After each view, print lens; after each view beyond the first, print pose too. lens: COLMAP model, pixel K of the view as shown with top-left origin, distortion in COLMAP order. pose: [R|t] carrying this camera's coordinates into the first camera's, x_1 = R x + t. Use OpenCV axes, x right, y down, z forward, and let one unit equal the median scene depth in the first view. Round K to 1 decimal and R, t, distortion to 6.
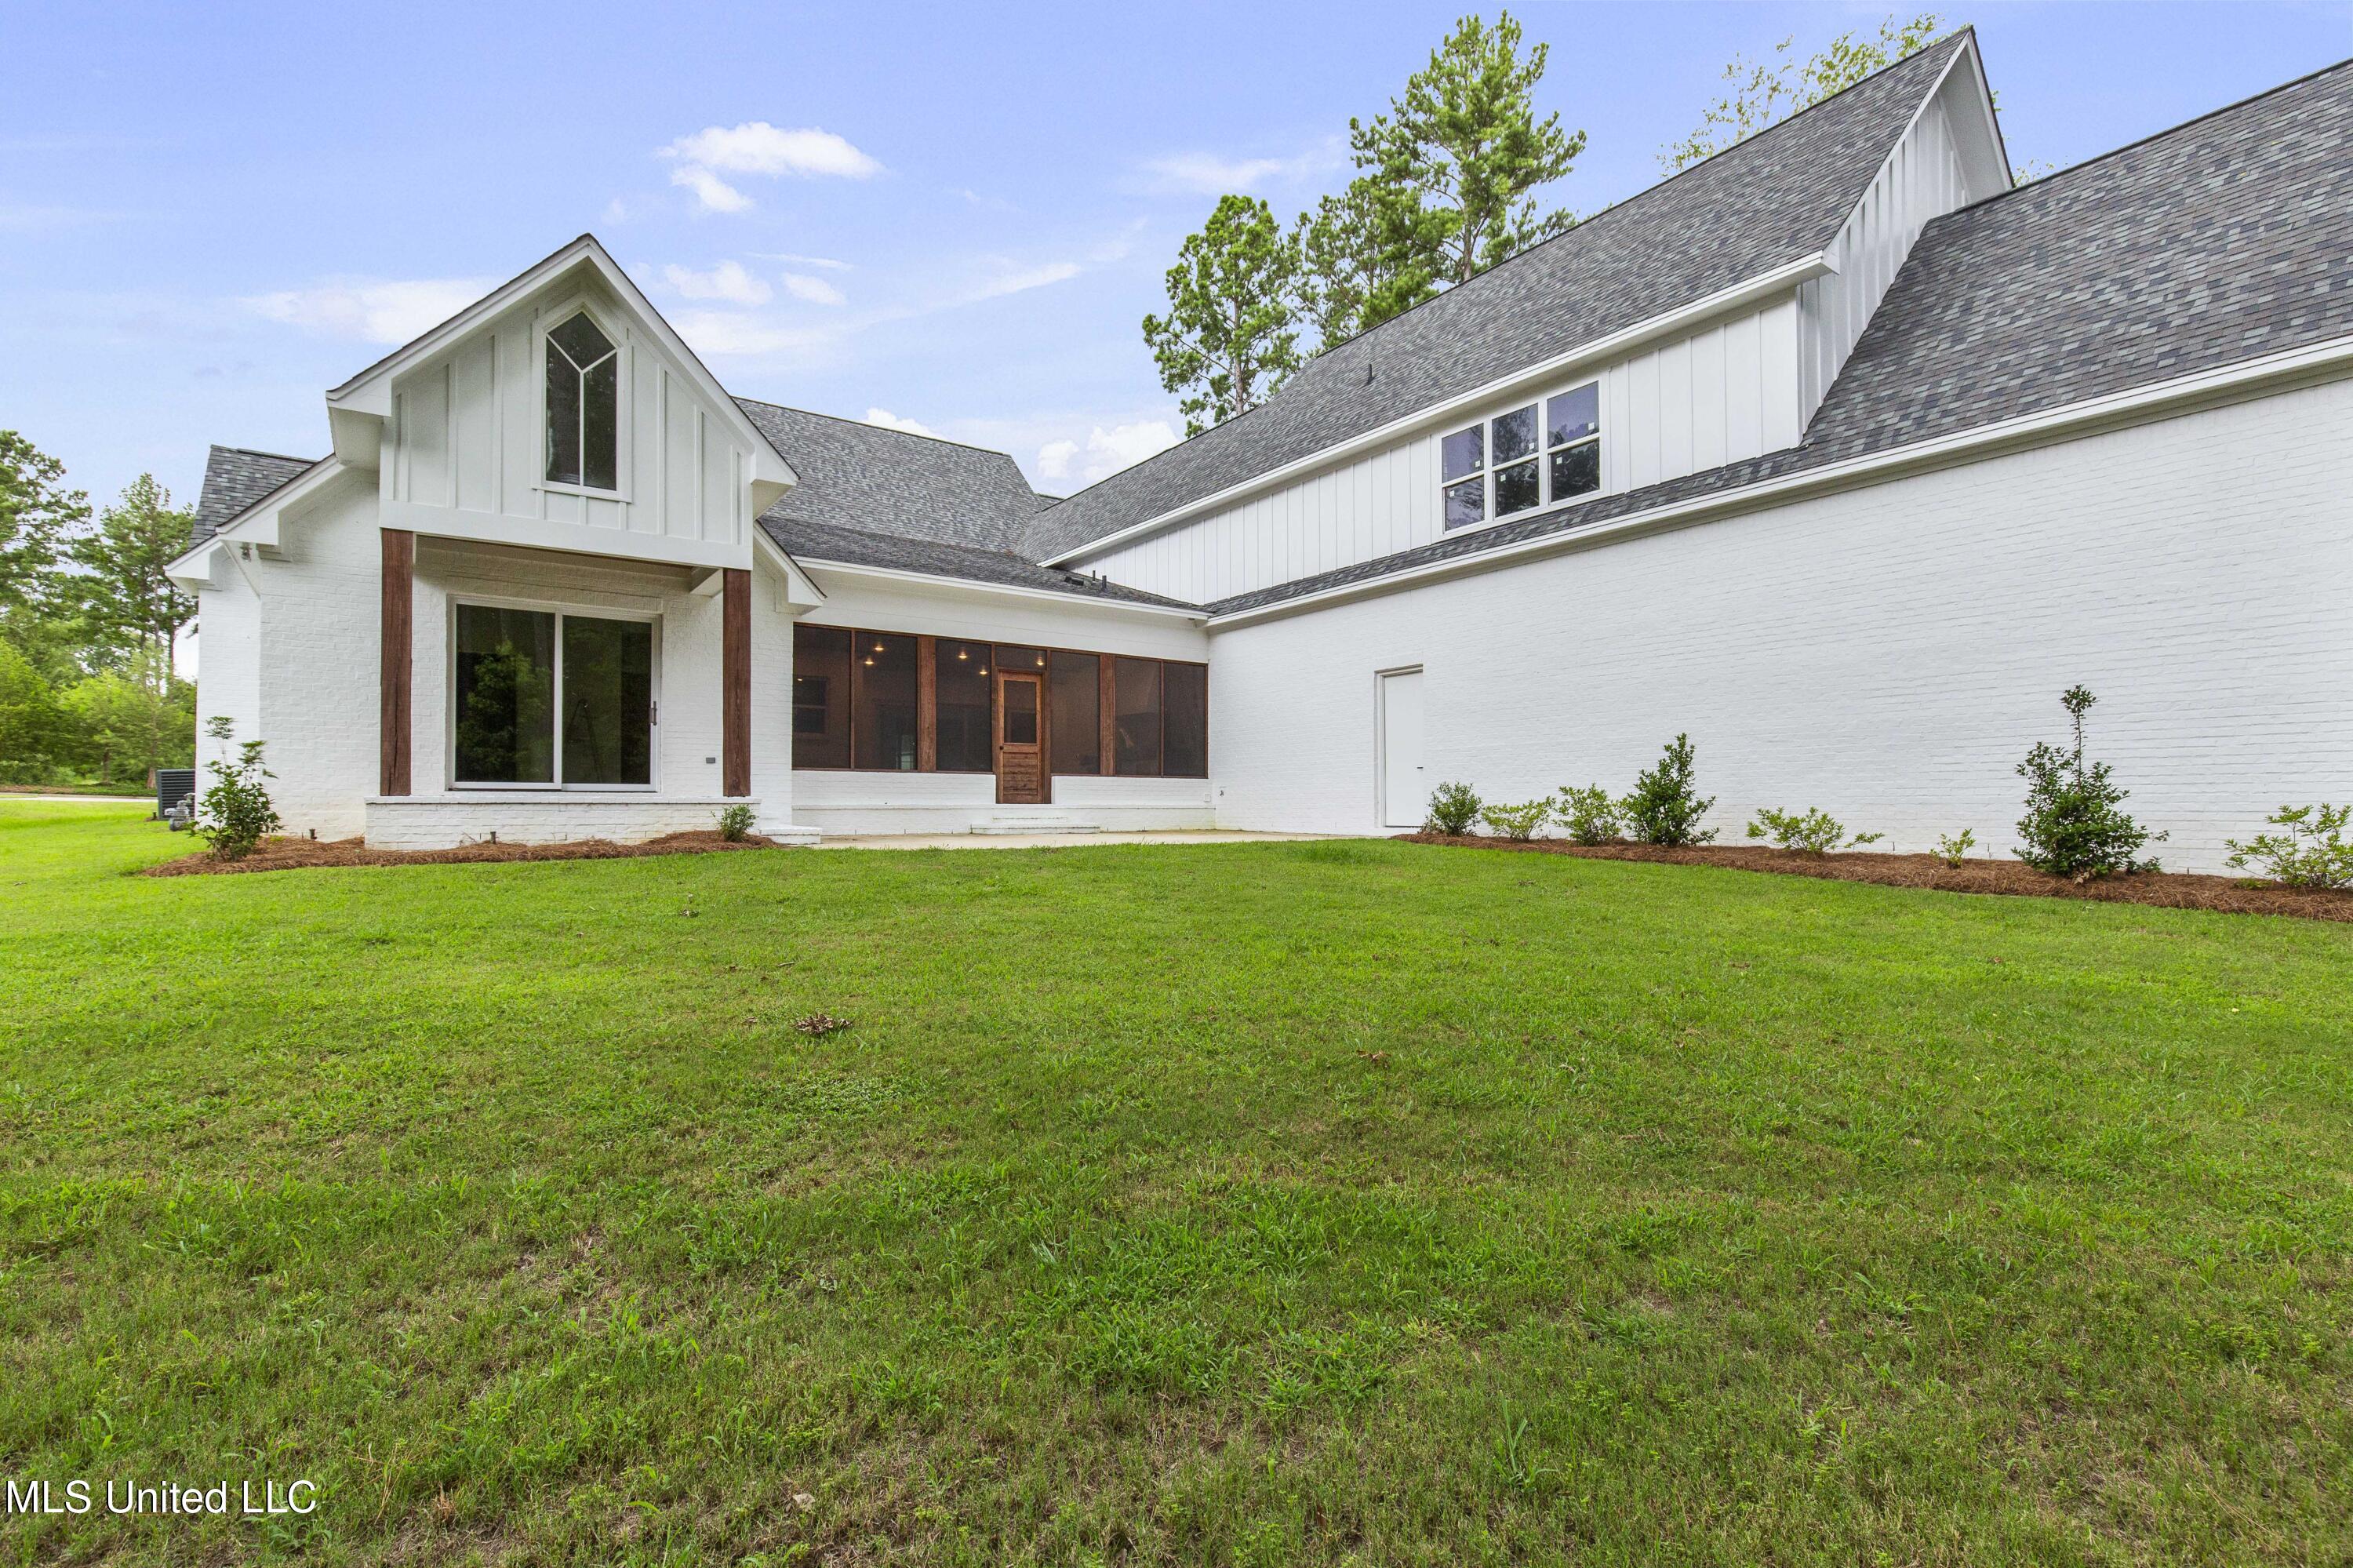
lens RADIAL K [[1034.0, 0, 1176.5], [0, 1034.0, 784.0], [0, 0, 1]] dist [-0.001991, -0.000162]
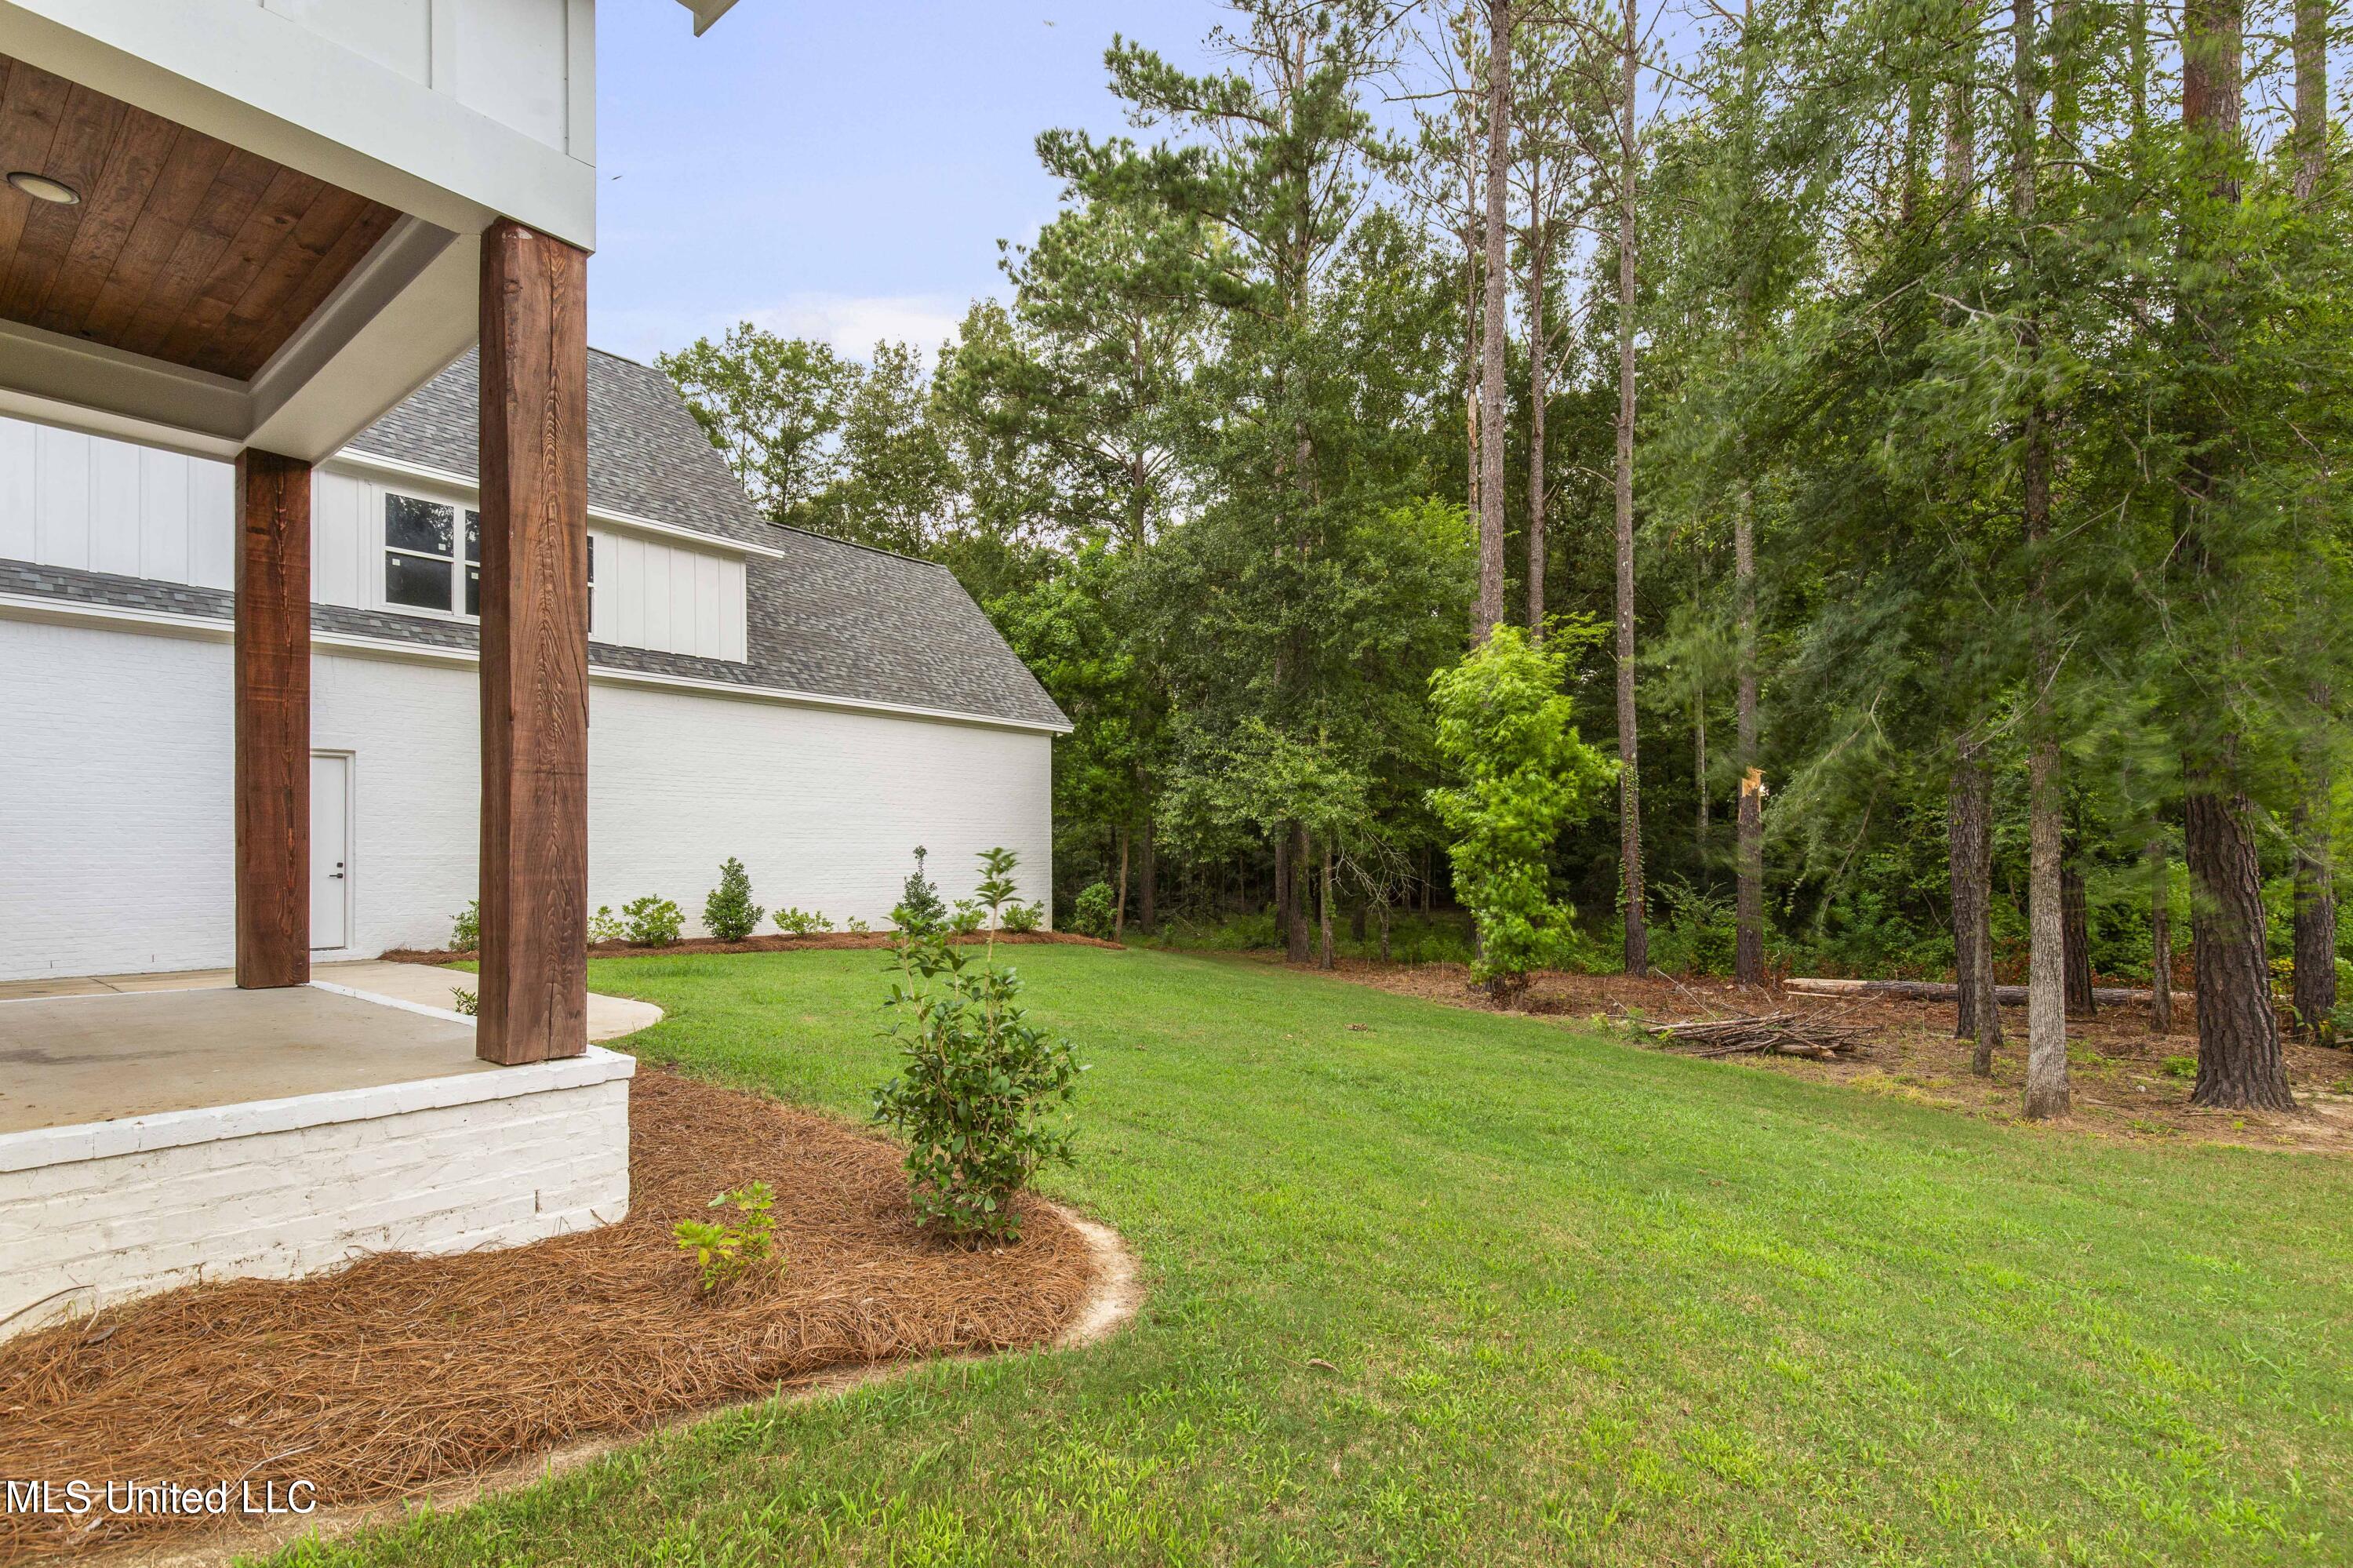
lens RADIAL K [[1055.6, 0, 1190.3], [0, 1055.6, 817.6], [0, 0, 1]] dist [-0.001060, -0.000111]
pose [[-0.285527, 0.038875, 0.957582, -0.790660], [-0.014354, 0.998891, -0.044832, -0.036773], [-0.958263, -0.026546, -0.284653, 0.628582]]
